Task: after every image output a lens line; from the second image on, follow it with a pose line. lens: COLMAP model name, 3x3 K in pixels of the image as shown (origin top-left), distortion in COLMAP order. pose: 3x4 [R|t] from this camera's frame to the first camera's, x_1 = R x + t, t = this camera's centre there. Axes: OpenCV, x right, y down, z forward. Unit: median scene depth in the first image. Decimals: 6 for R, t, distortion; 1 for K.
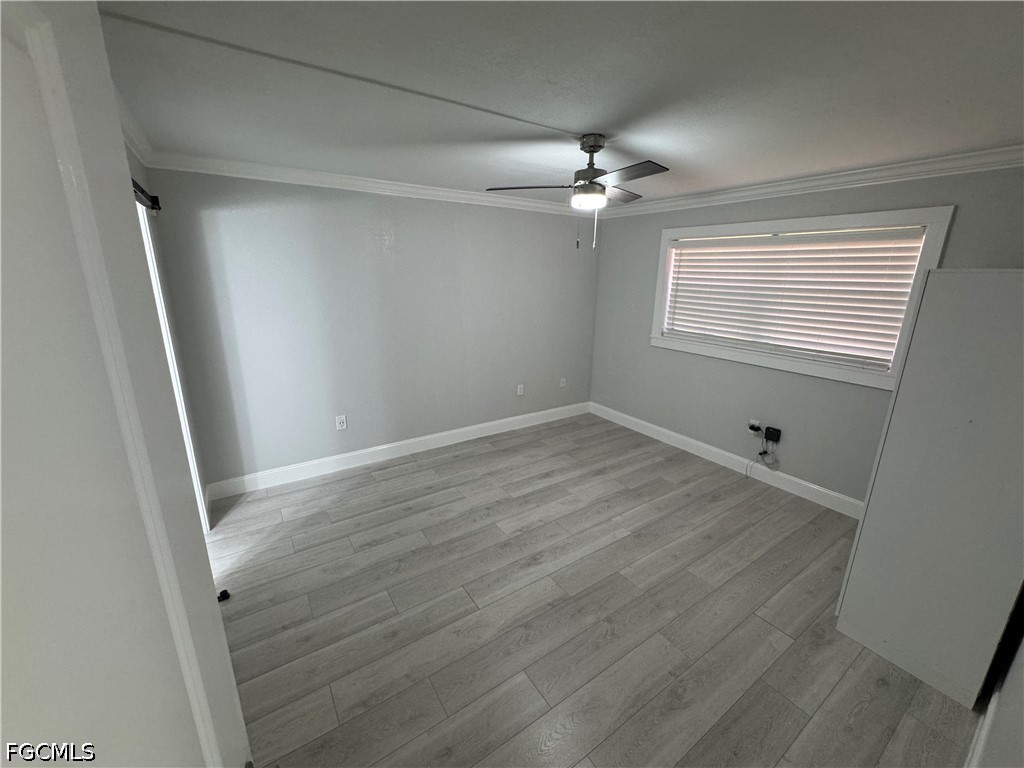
lens RADIAL K [[409.6, 0, 513.9], [0, 409.6, 381.8], [0, 0, 1]] dist [-0.007119, 0.000327]
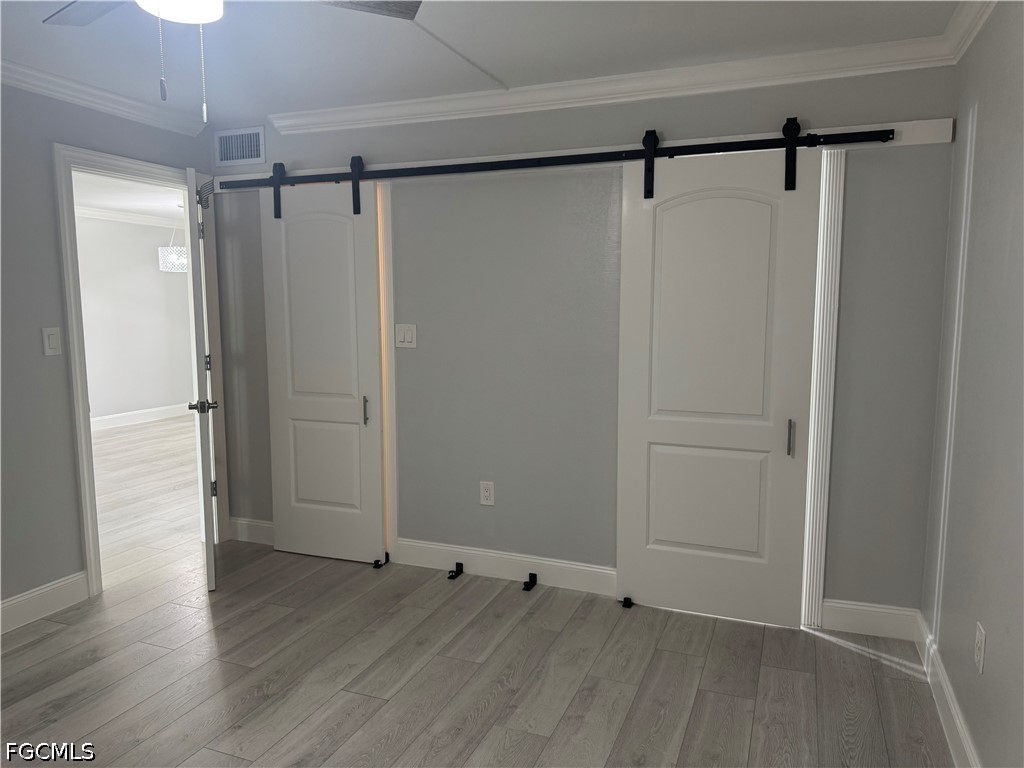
lens RADIAL K [[720.6, 0, 512.8], [0, 720.6, 386.0], [0, 0, 1]] dist [0.044503, -0.052661]
pose [[-0.822904, 0.056514, -0.565362, 0.340645], [-0.155061, 0.934931, 0.319154, -0.365500], [0.546612, 0.350299, -0.760596, 1.883305]]
